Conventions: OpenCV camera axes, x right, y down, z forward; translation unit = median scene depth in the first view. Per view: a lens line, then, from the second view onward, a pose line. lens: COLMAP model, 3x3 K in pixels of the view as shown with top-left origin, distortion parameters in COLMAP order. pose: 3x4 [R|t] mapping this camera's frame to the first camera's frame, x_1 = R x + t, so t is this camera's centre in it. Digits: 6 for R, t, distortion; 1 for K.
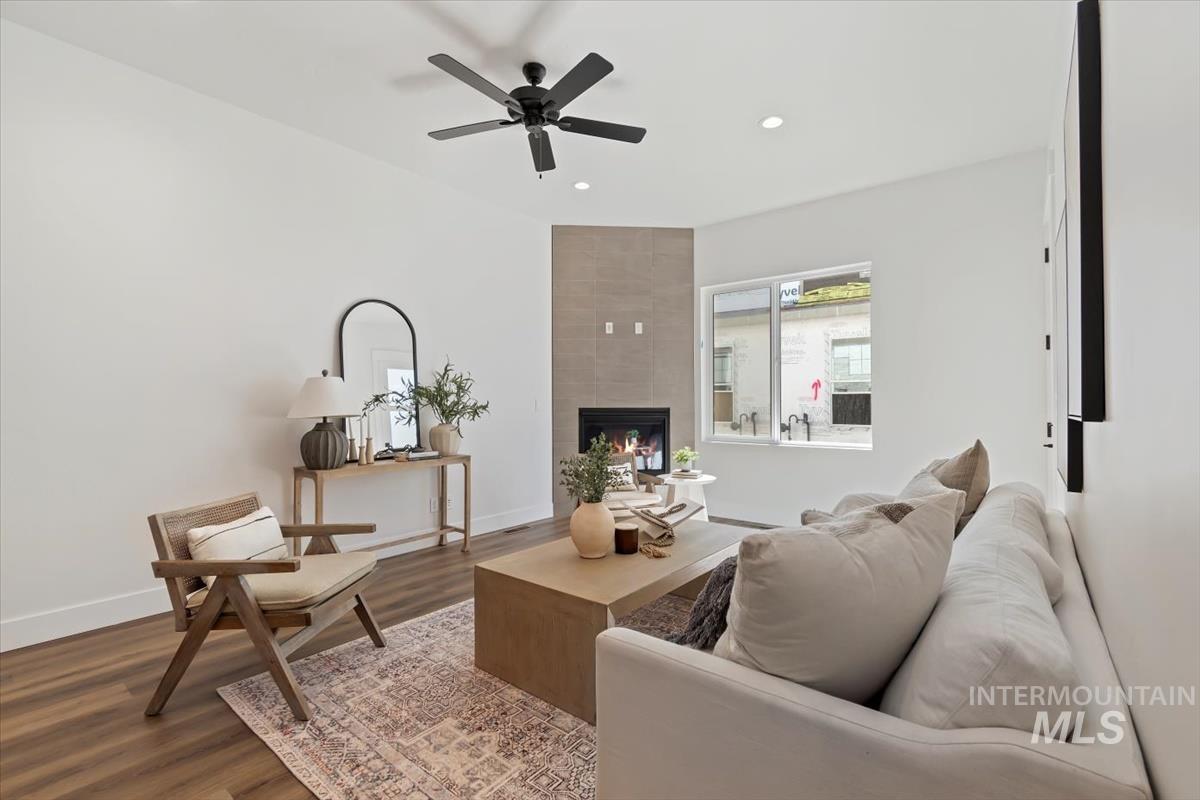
lens RADIAL K [[532.7, 0, 595.6], [0, 532.7, 401.5], [0, 0, 1]] dist [0.002293, 0.000227]
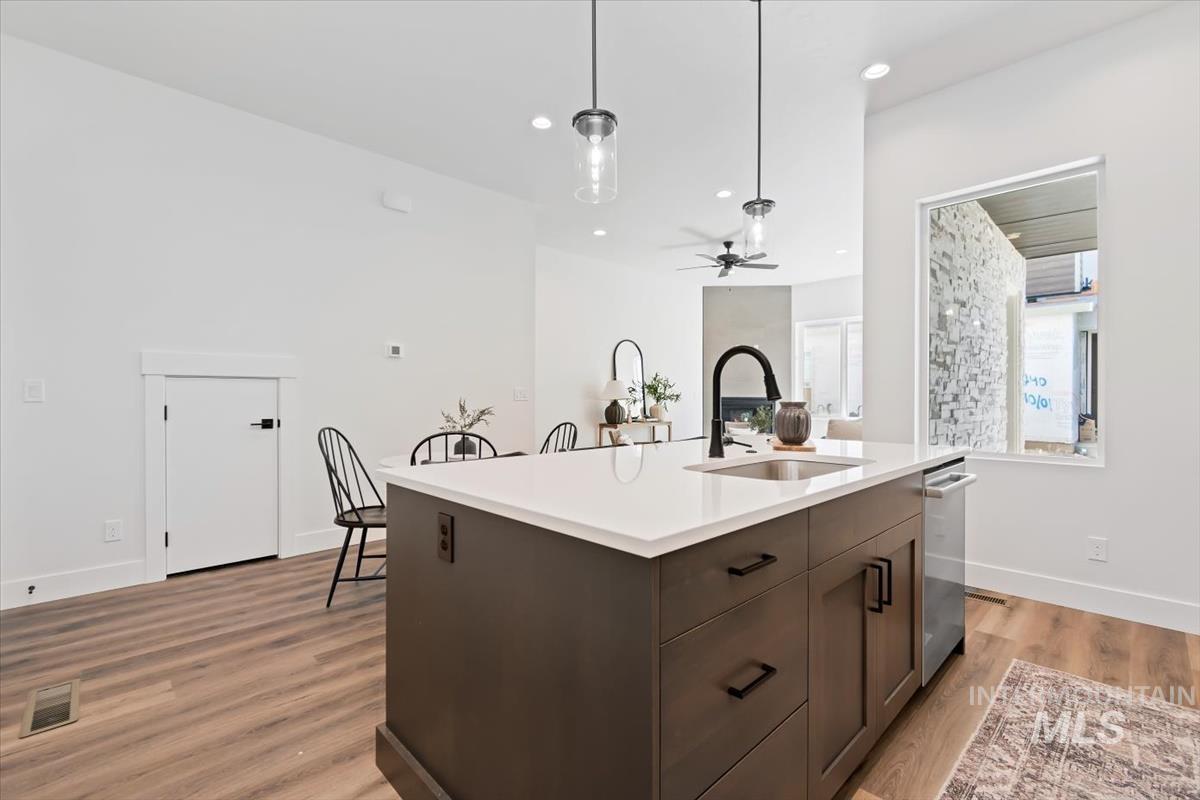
lens RADIAL K [[532.7, 0, 602.6], [0, 532.7, 396.8], [0, 0, 1]] dist [0.002293, 0.000227]
pose [[0.994048, -0.006995, -0.108715, -0.272646], [0.006024, 0.999939, -0.009255, 0.032300], [0.108773, 0.008545, 0.994030, -0.869363]]
